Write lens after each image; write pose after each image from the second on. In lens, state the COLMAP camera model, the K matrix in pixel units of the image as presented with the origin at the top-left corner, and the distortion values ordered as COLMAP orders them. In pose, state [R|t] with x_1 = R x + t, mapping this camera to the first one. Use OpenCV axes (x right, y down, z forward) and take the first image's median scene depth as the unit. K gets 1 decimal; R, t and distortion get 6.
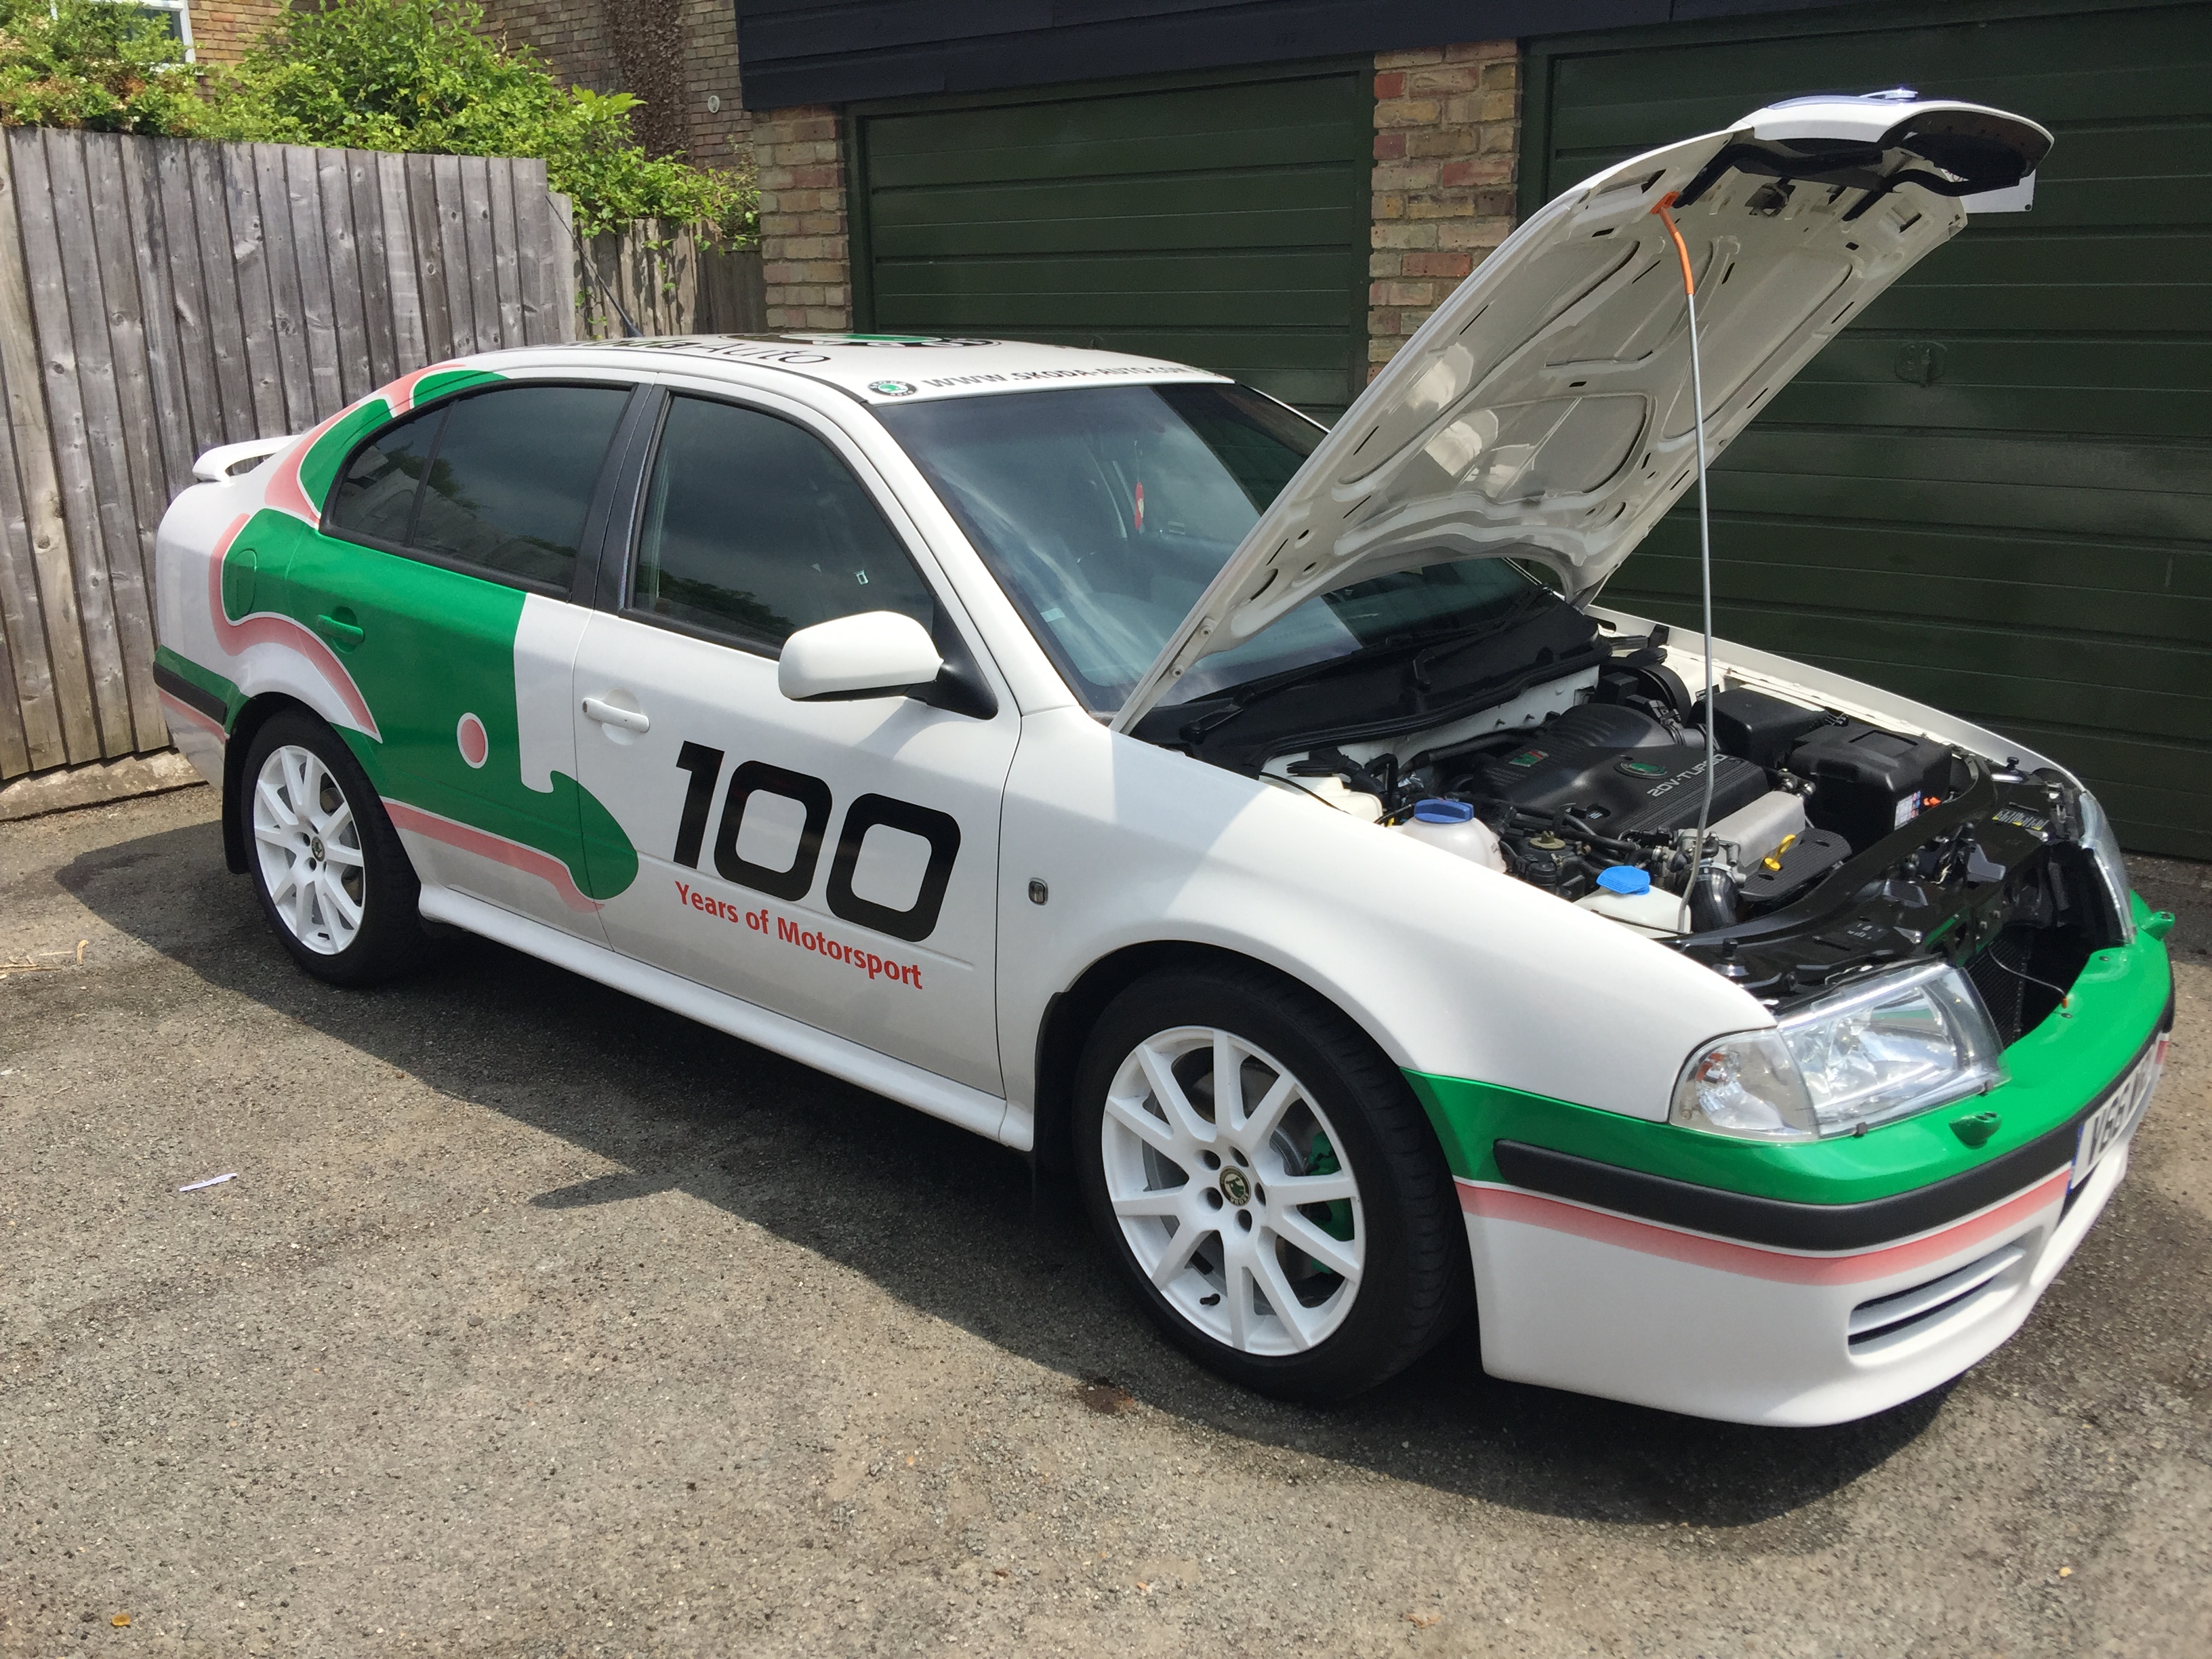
lens RADIAL K [[1873.1, 0, 1087.7], [0, 1873.1, 848.2], [0, 0, 1]] dist [0.059756, -0.091176]
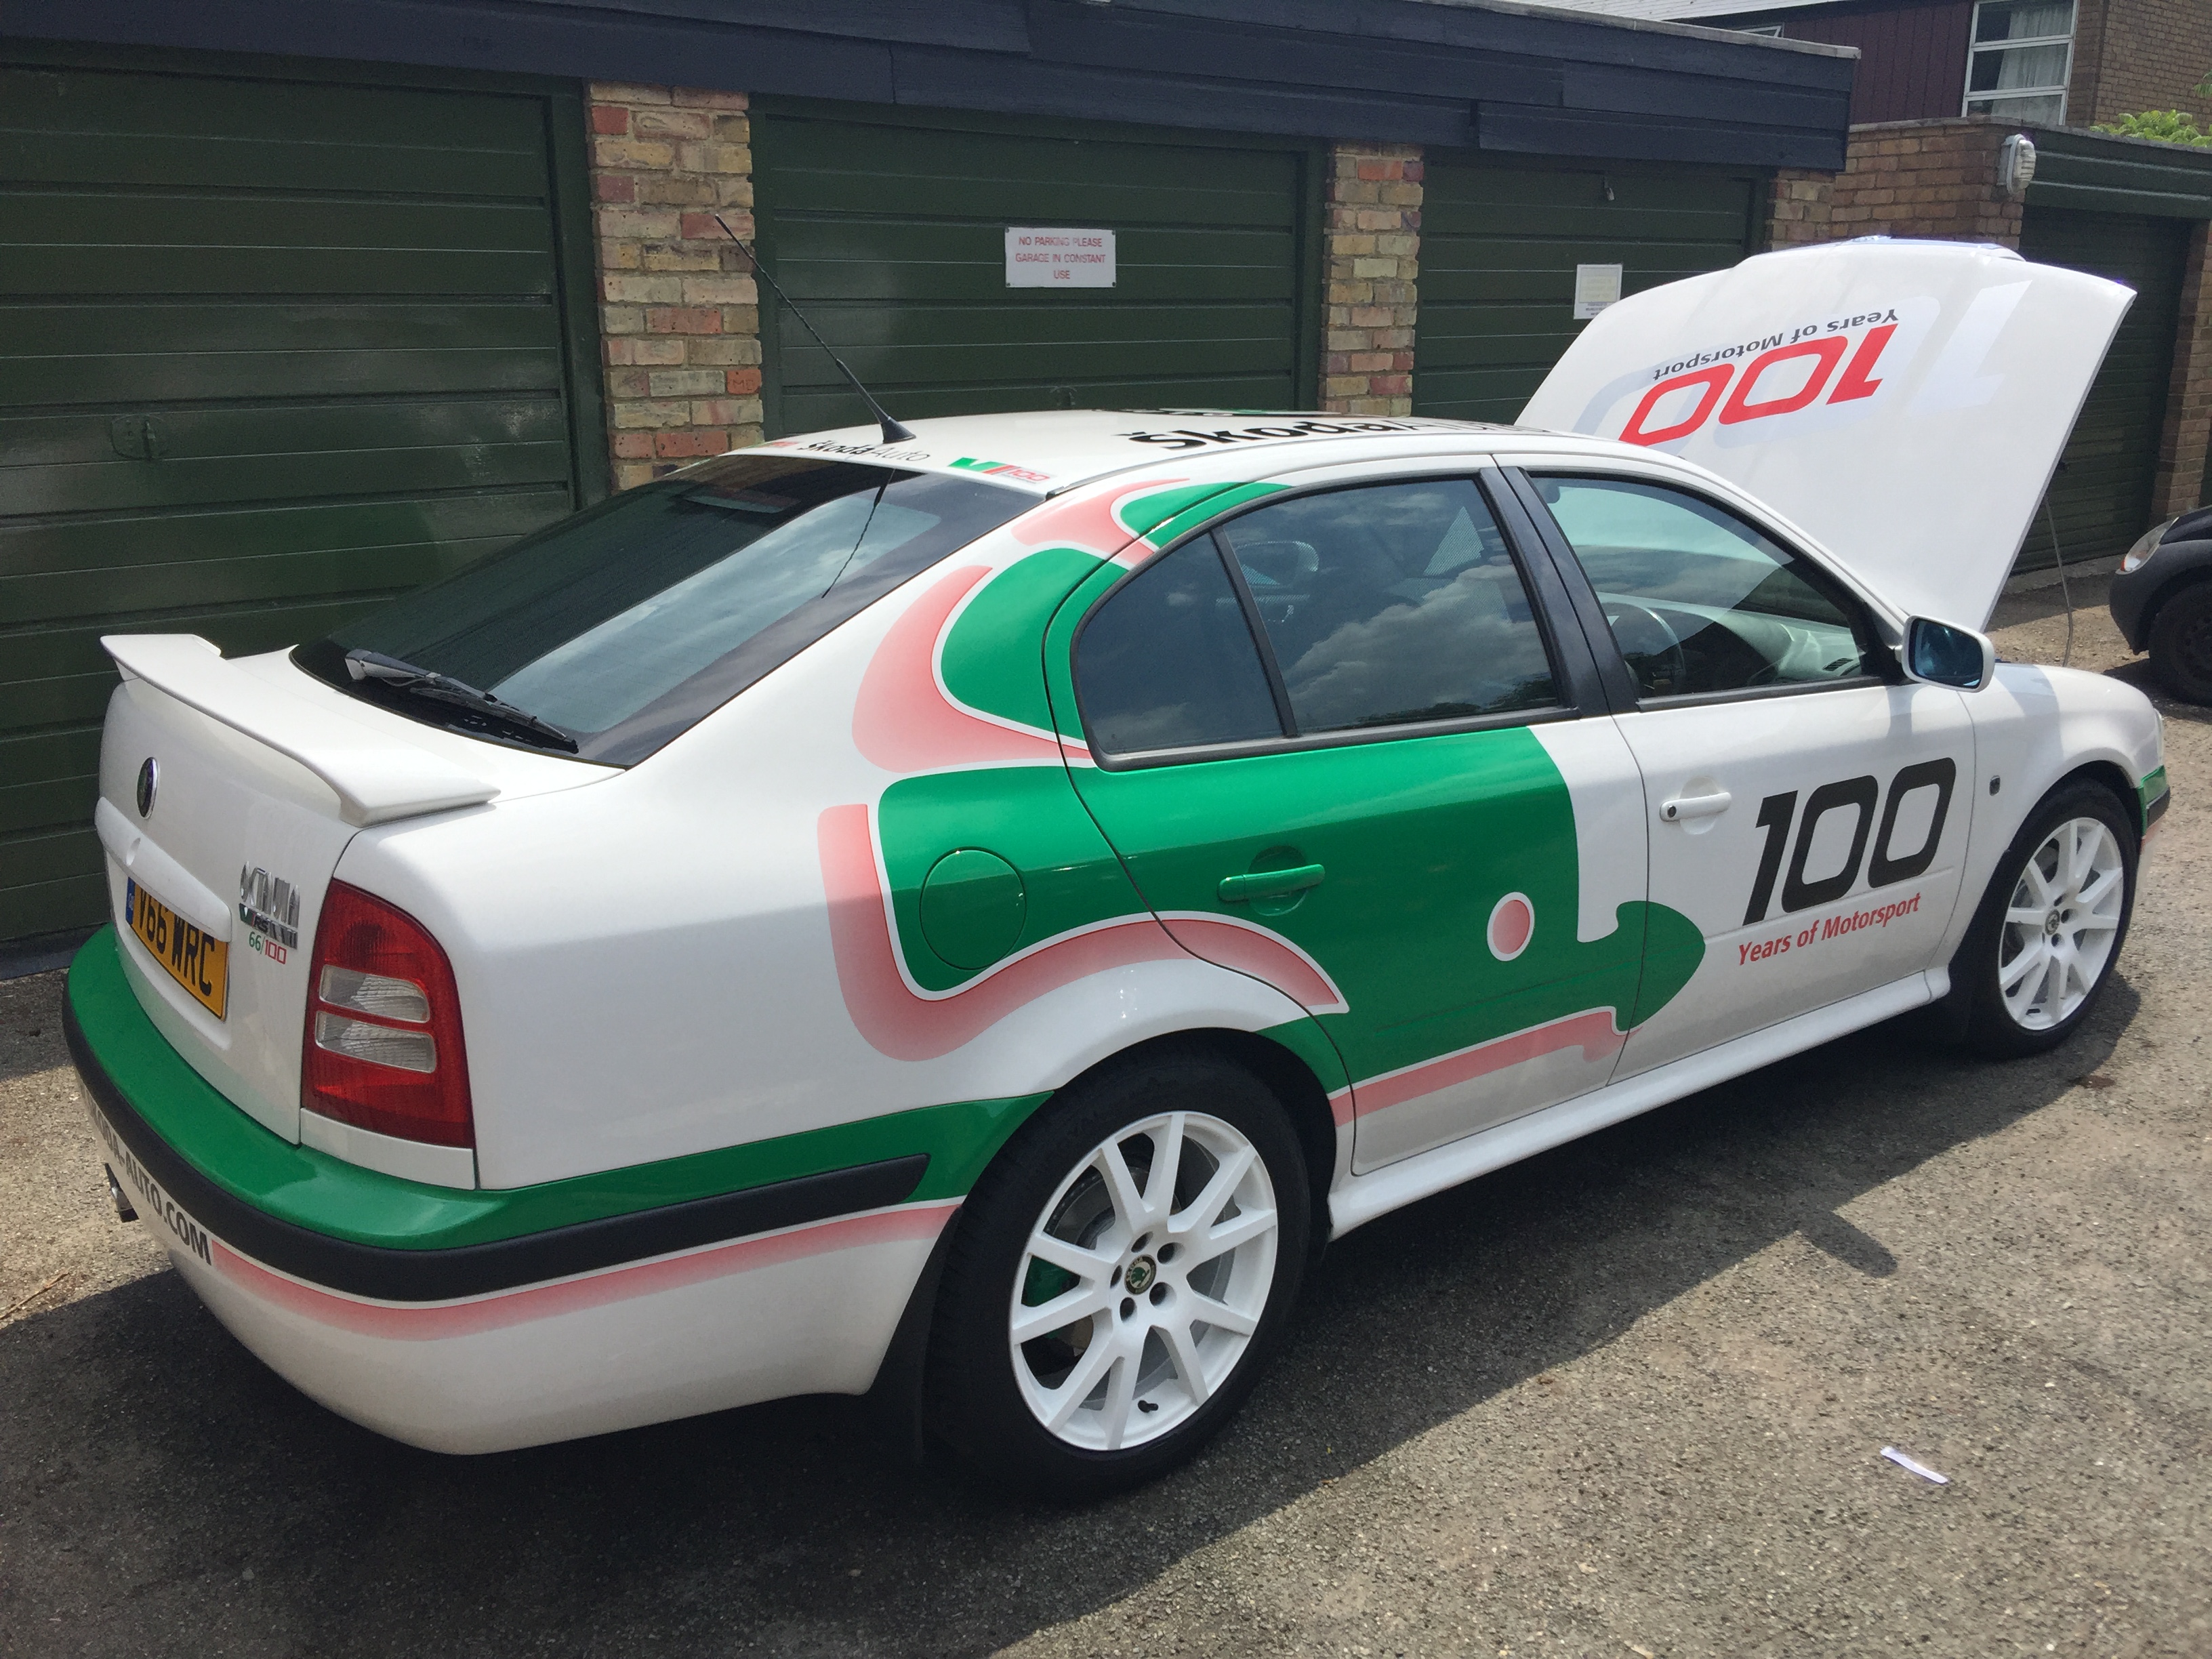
lens RADIAL K [[1873.1, 0, 1115.8], [0, 1873.1, 851.8], [0, 0, 1]] dist [0.059756, -0.091176]
pose [[0.189644, -0.263188, 0.945921, -0.746677], [0.281129, 0.937624, 0.204518, -0.200741], [-0.940745, 0.227140, 0.251805, 0.645856]]
